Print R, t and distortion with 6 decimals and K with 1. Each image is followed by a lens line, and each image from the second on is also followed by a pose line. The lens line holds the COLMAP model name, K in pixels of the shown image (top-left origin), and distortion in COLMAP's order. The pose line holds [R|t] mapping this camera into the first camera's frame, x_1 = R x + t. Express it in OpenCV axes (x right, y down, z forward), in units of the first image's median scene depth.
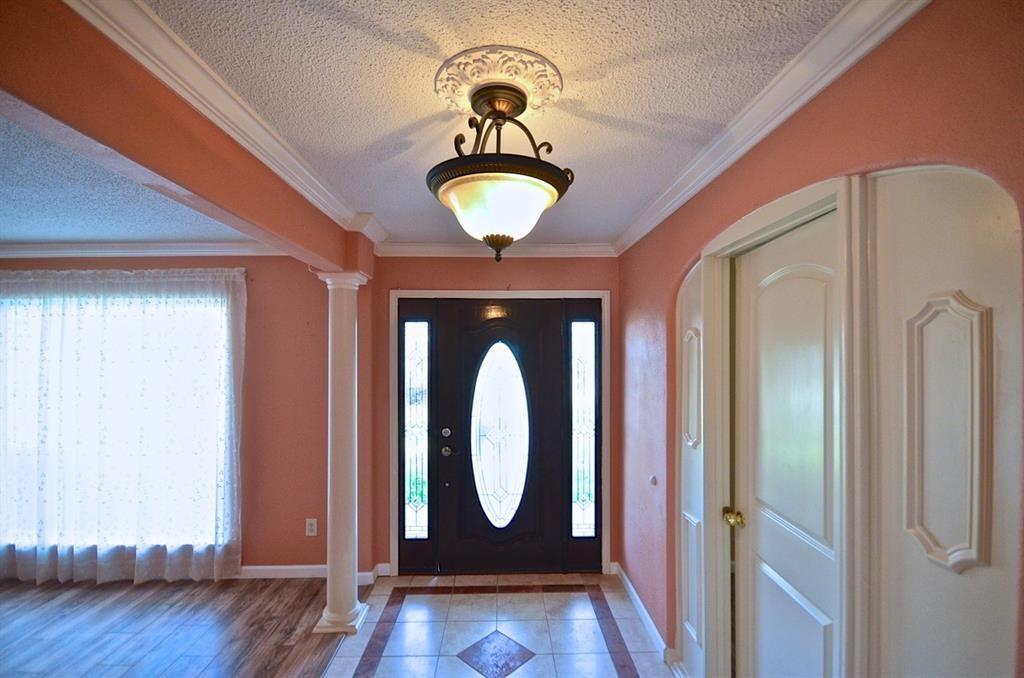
lens RADIAL K [[442.1, 0, 510.5], [0, 442.1, 352.8], [0, 0, 1]] dist [0.015497, -0.016171]
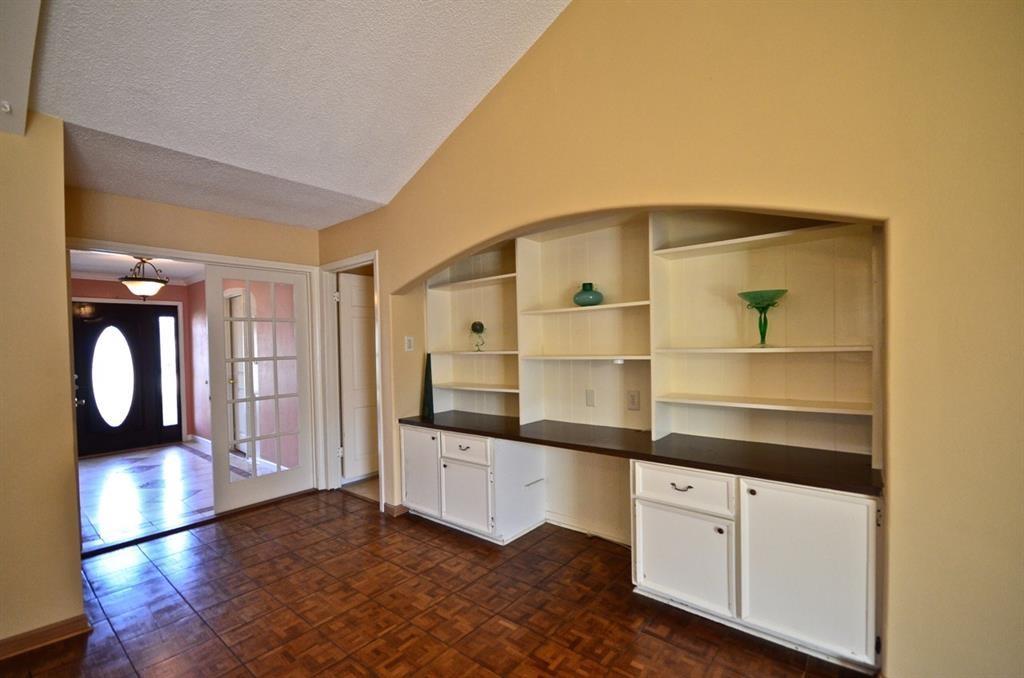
lens RADIAL K [[449.5, 0, 513.7], [0, 449.5, 353.5], [0, 0, 1]] dist [-0.001824, -0.000029]
pose [[0.658170, -0.032312, 0.752175, -0.339789], [0.018612, 0.999472, 0.026649, 0.072576], [-0.752639, -0.003540, 0.658424, -1.538965]]
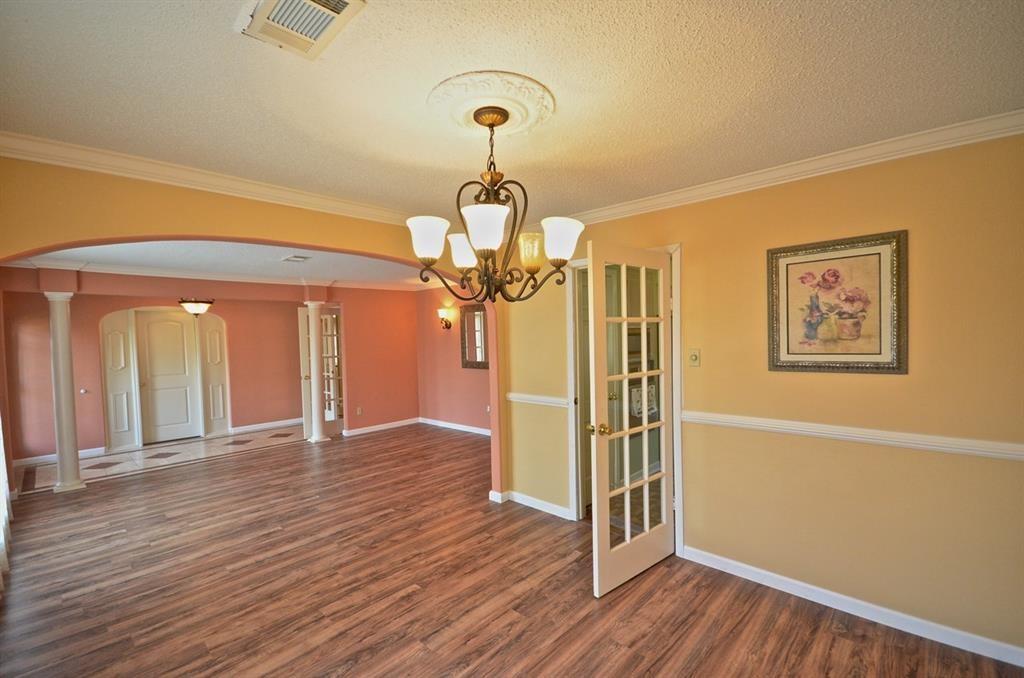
lens RADIAL K [[442.1, 0, 510.5], [0, 442.1, 352.8], [0, 0, 1]] dist [0.015497, -0.016171]
pose [[-0.705672, -0.006201, 0.708511, -2.437339], [0.022680, 0.999252, 0.031334, 0.039307], [-0.708175, 0.038181, -0.705004, 0.829703]]
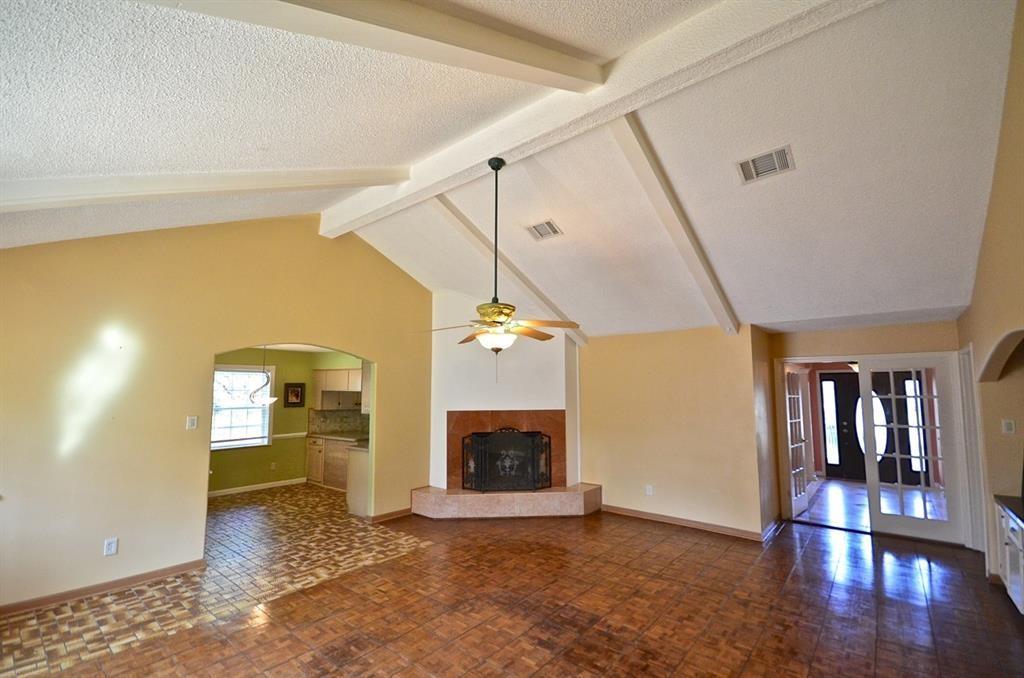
lens RADIAL K [[442.1, 0, 510.5], [0, 442.1, 352.8], [0, 0, 1]] dist [0.015497, -0.016171]
pose [[0.745160, -0.057394, -0.664412, 0.148337], [0.002392, 0.996513, -0.083399, -0.031400], [0.666882, 0.060557, 0.742699, -2.394120]]
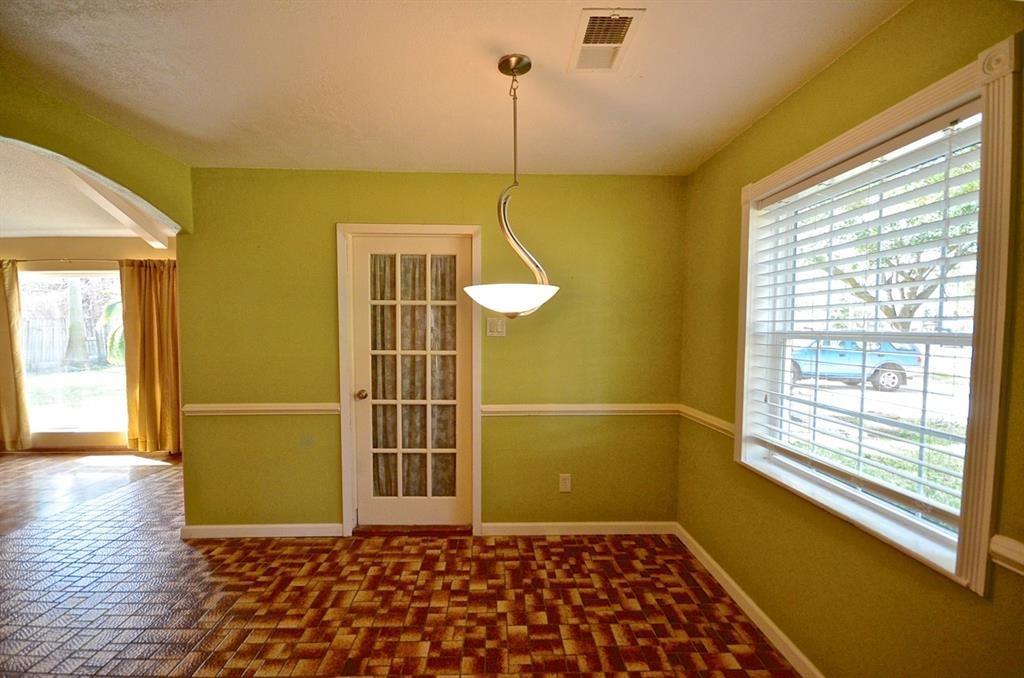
lens RADIAL K [[442.1, 0, 510.5], [0, 442.1, 352.8], [0, 0, 1]] dist [0.015497, -0.016171]
pose [[-0.999994, 0.002771, -0.002195, -2.123437], [0.002662, 0.998826, 0.048371, 0.054297], [0.002327, 0.048365, -0.998827, -1.070438]]
